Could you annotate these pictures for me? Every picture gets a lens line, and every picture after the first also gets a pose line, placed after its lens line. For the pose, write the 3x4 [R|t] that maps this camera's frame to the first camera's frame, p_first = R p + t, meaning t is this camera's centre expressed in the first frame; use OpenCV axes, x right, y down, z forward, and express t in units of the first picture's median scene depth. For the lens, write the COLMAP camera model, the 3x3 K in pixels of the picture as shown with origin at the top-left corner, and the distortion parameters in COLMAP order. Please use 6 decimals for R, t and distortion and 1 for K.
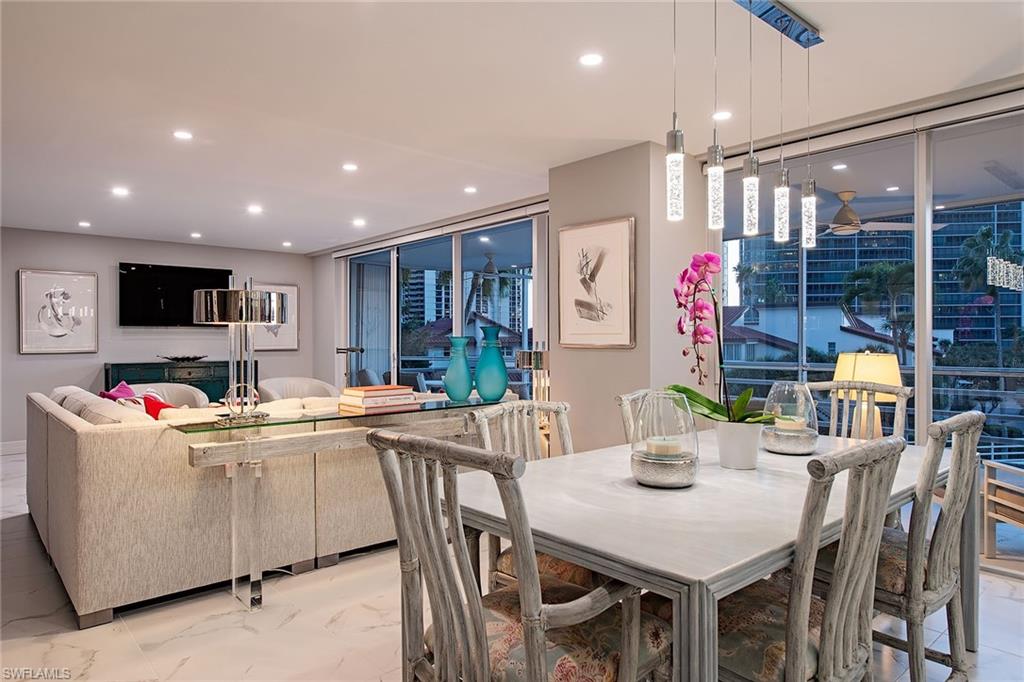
lens RADIAL K [[635.1, 0, 513.1], [0, 635.1, 341.5], [0, 0, 1]] dist [0.002615, -0.001320]
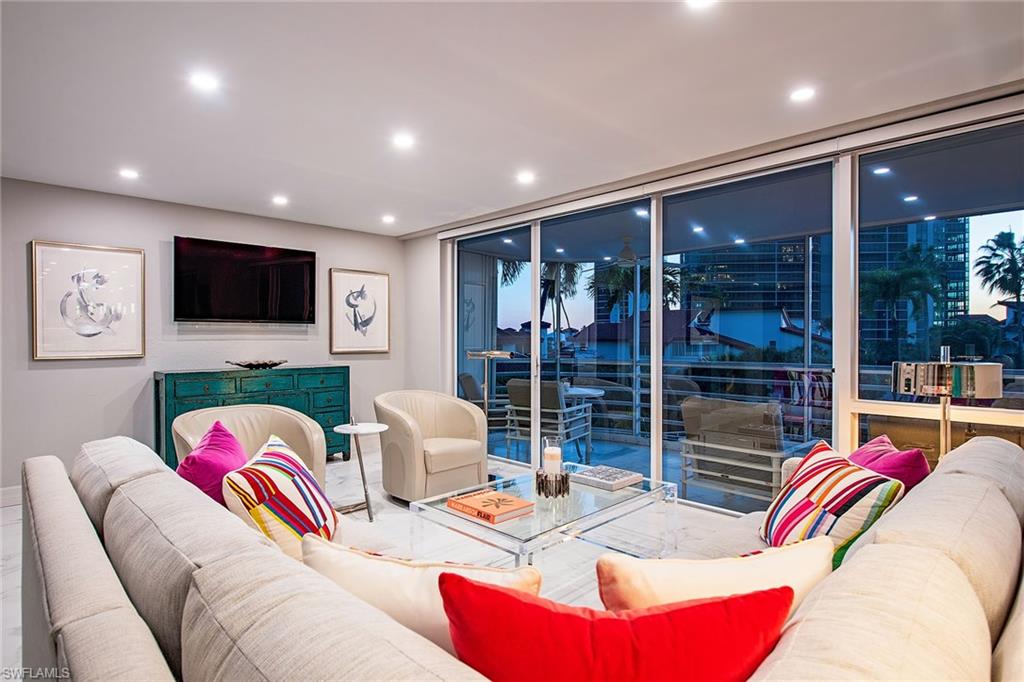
lens RADIAL K [[560.0, 0, 516.7], [0, 560.0, 340.5], [0, 0, 1]] dist [0.014733, -0.000240]
pose [[0.995588, -0.007685, 0.093515, -0.282566], [0.008256, 0.999950, -0.005725, 0.004054], [-0.093466, 0.006471, 0.995601, 0.308687]]
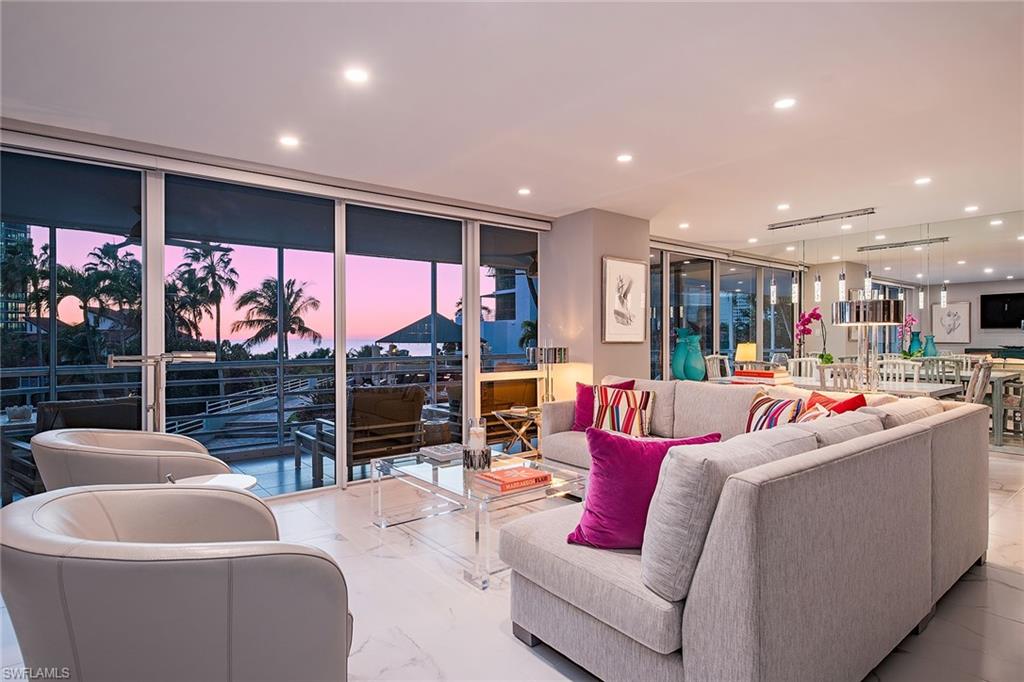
lens RADIAL K [[560.0, 0, 521.8], [0, 560.0, 336.6], [0, 0, 1]] dist [0.014733, -0.000240]
pose [[0.018483, -0.001415, 0.999828, -0.669489], [0.012921, 0.999916, 0.001176, -0.005863], [-0.999746, 0.012897, 0.018500, 0.687776]]
